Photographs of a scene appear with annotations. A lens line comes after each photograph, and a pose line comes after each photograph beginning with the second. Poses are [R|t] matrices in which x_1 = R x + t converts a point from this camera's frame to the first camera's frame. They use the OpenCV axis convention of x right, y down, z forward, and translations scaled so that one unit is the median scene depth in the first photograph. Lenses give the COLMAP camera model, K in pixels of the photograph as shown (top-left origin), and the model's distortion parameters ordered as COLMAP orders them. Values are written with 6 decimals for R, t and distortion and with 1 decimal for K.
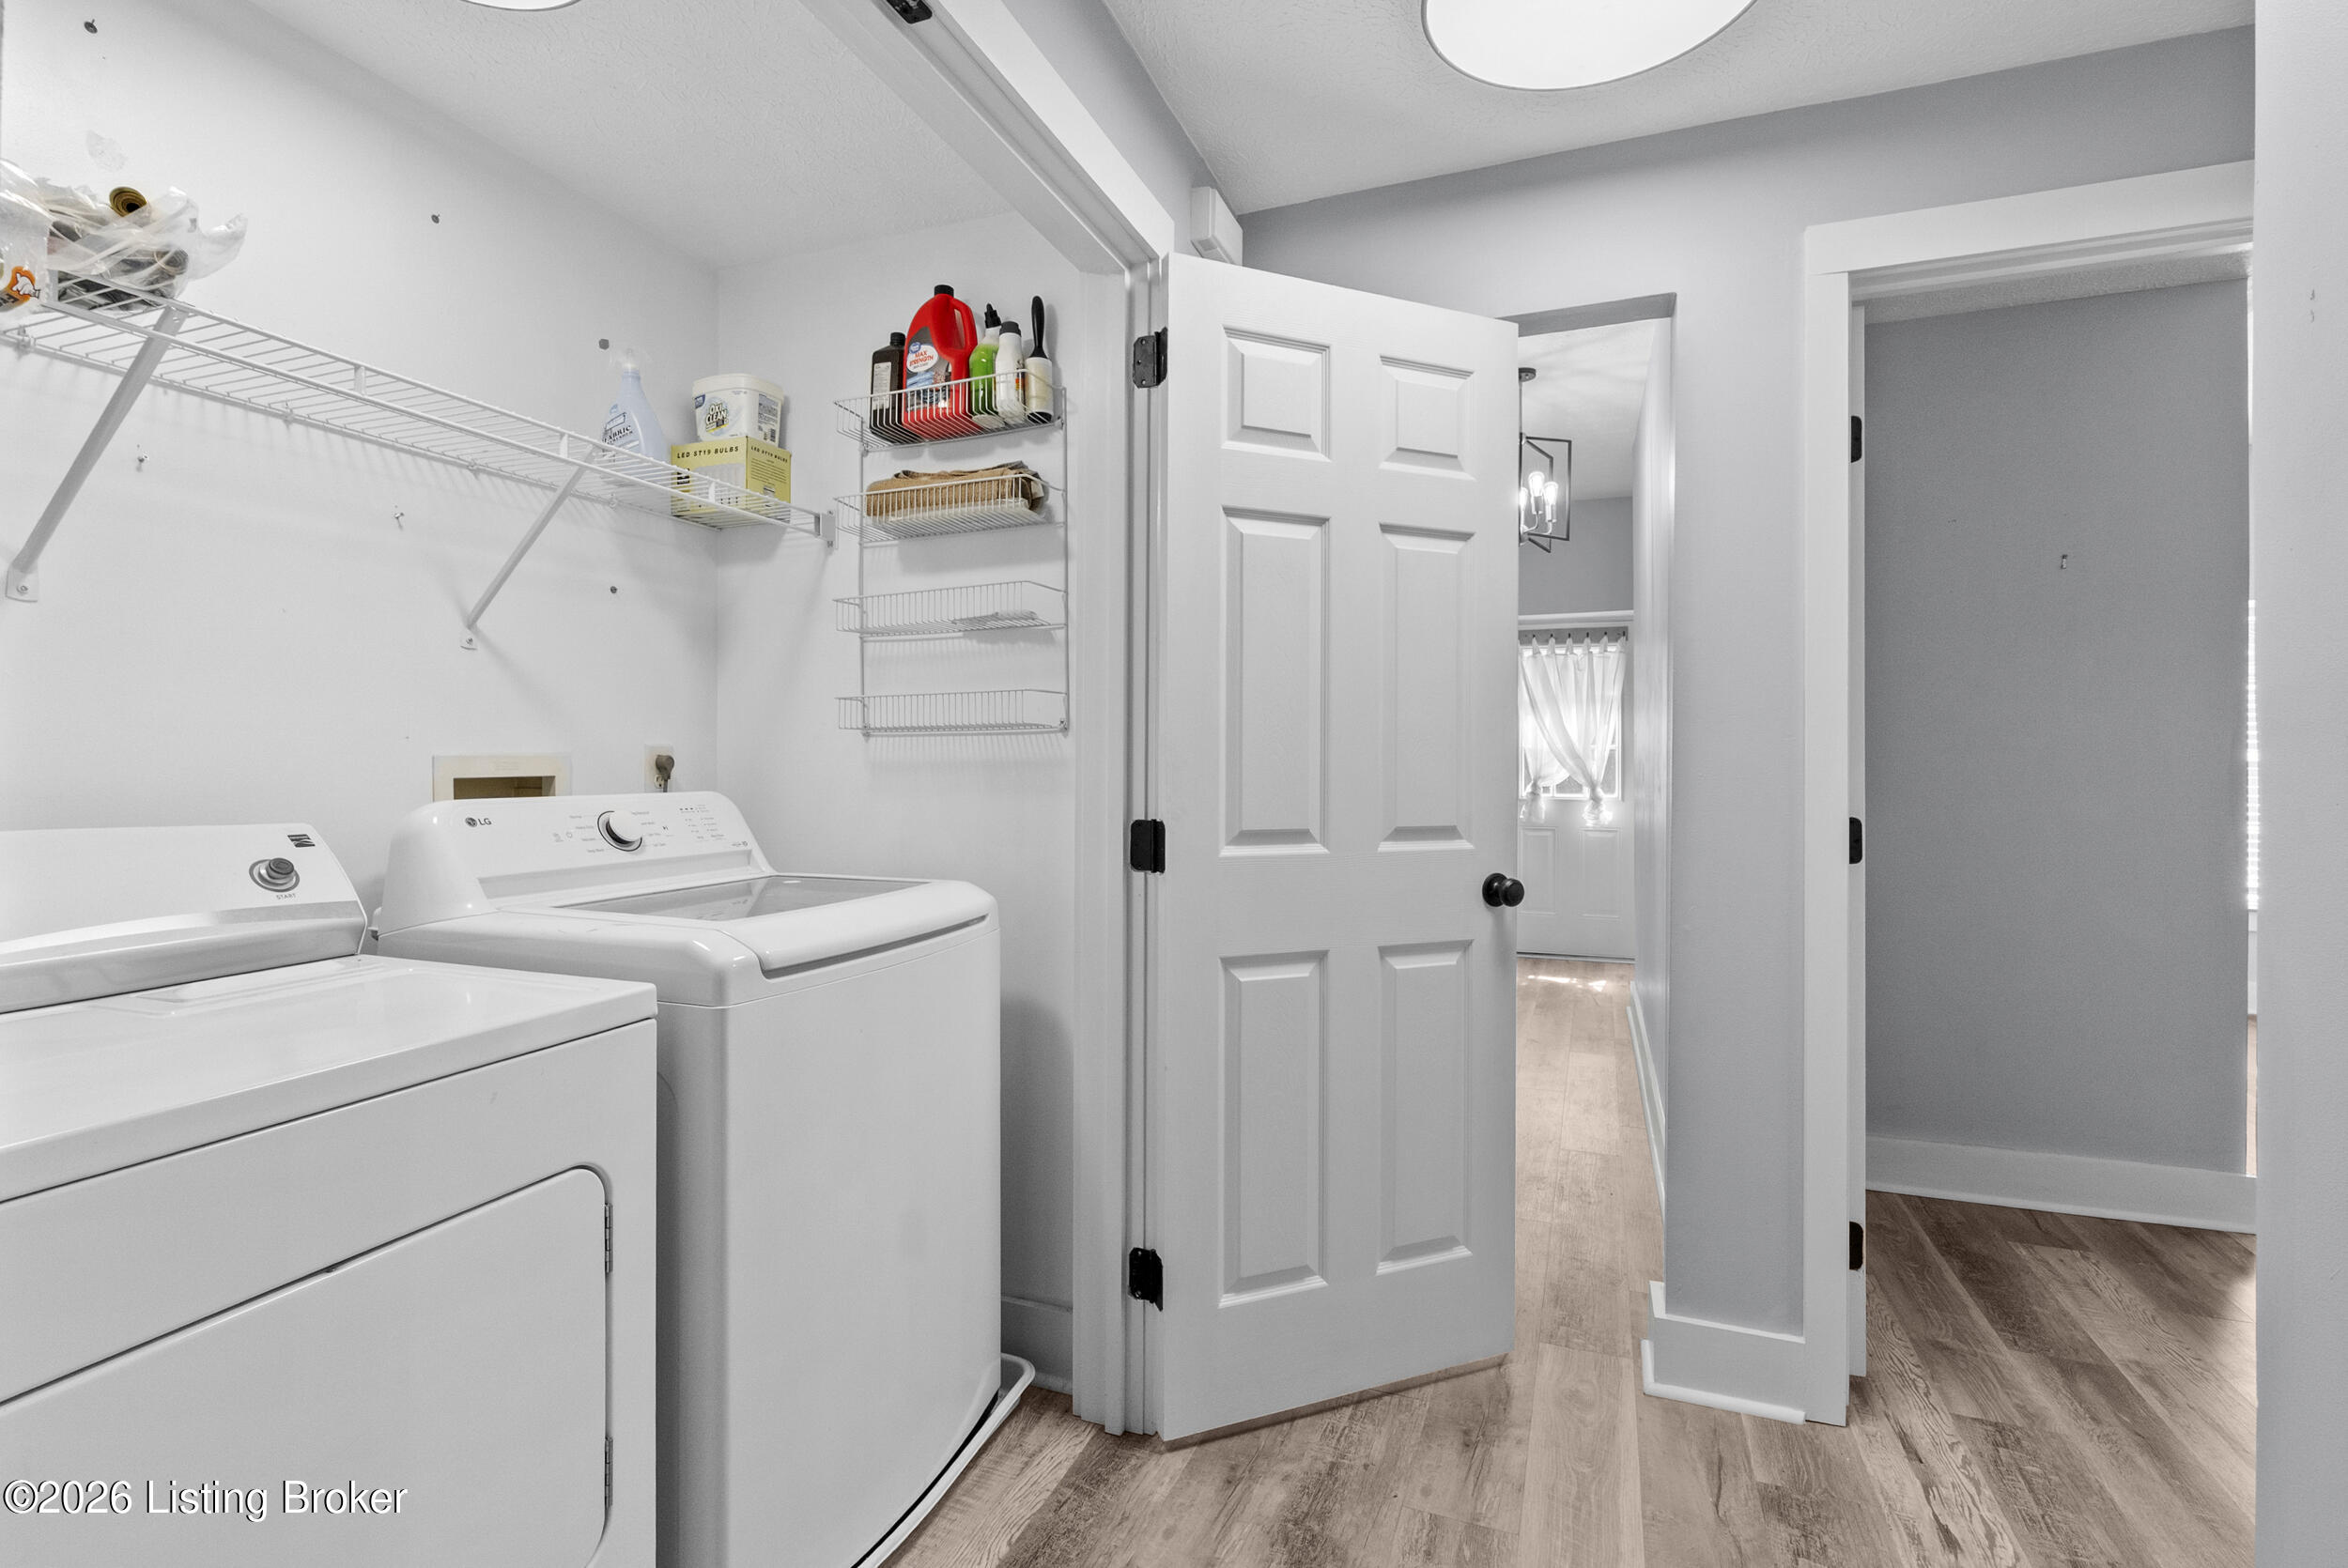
lens RADIAL K [[1087.0, 0, 1187.9], [0, 1087.0, 762.9], [0, 0, 1]] dist [-0.006931, 0.003164]
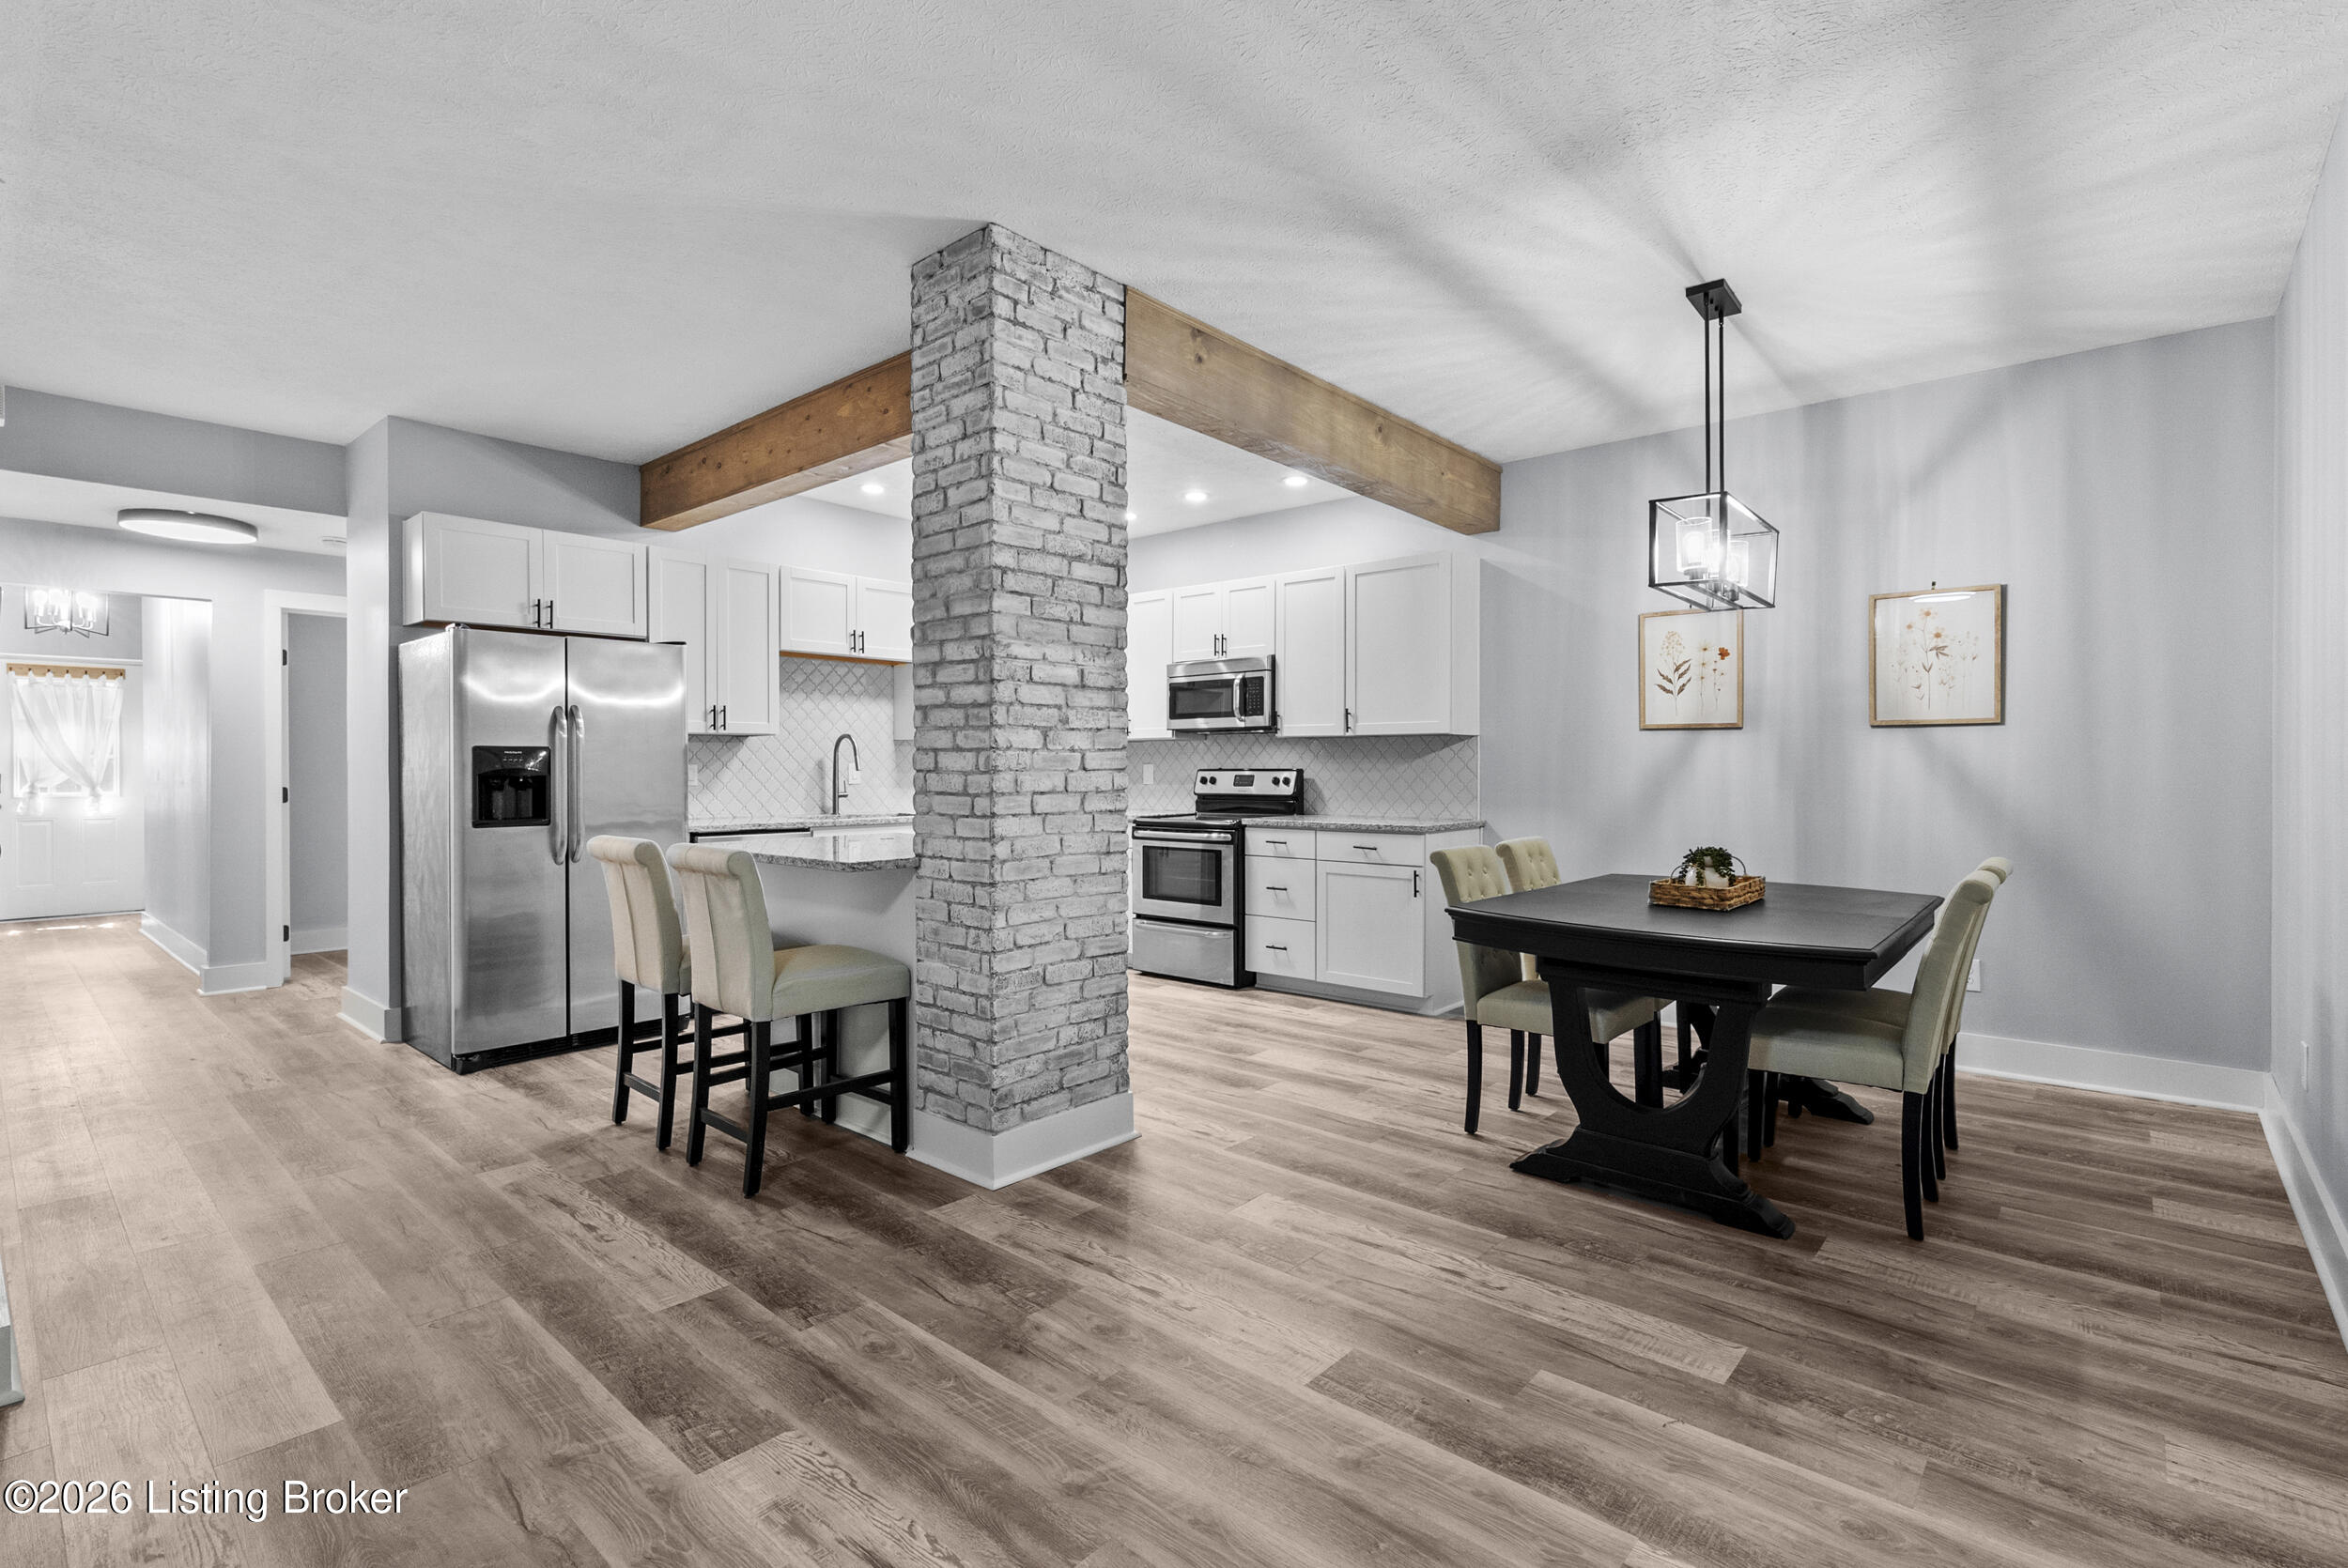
lens RADIAL K [[1087.0, 0, 1167.5], [0, 1087.0, 772.5], [0, 0, 1]] dist [-0.006931, 0.003164]
pose [[0.361041, -0.006999, 0.932524, -0.390097], [0.002949, 0.999975, 0.006364, 0.000729], [-0.932545, 0.000452, 0.361053, -0.709931]]
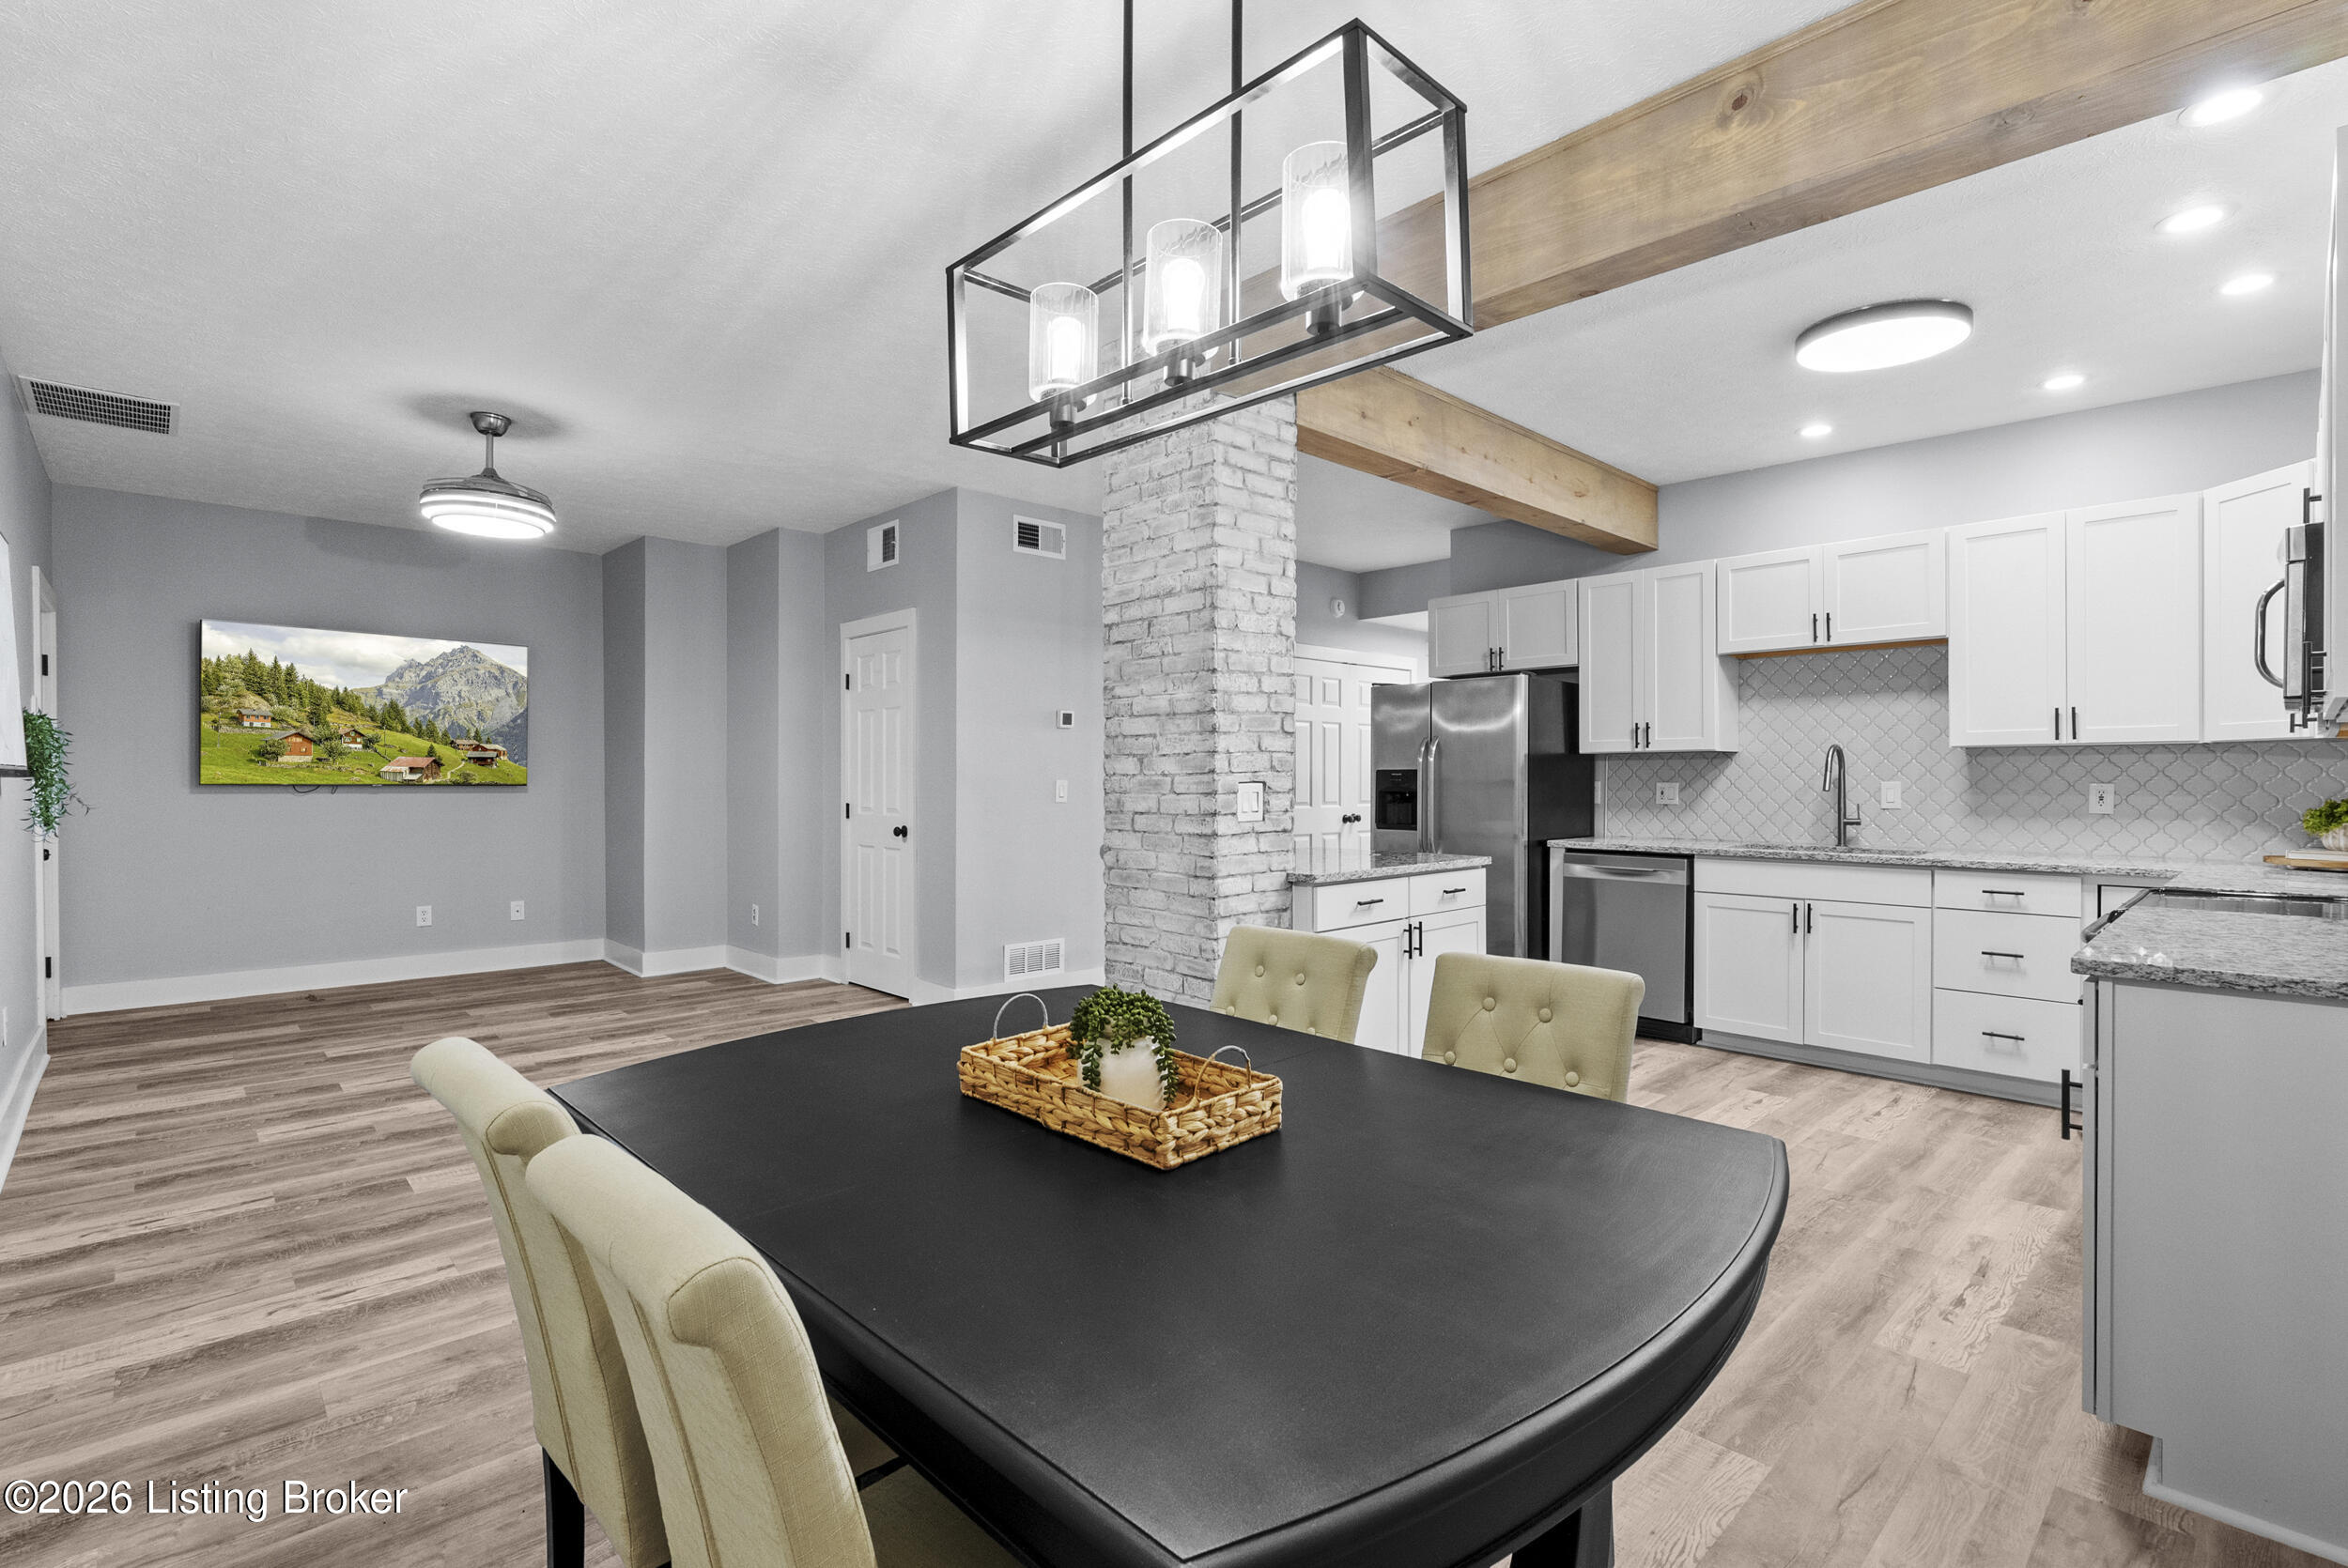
lens RADIAL K [[1087.0, 0, 1191.8], [0, 1087.0, 786.1], [0, 0, 1]] dist [-0.006931, 0.003164]
pose [[0.900239, 0.000949, -0.435395, 0.318579], [0.001658, 0.999983, 0.005607, -0.003915], [0.435393, -0.005769, 0.900222, -0.970264]]
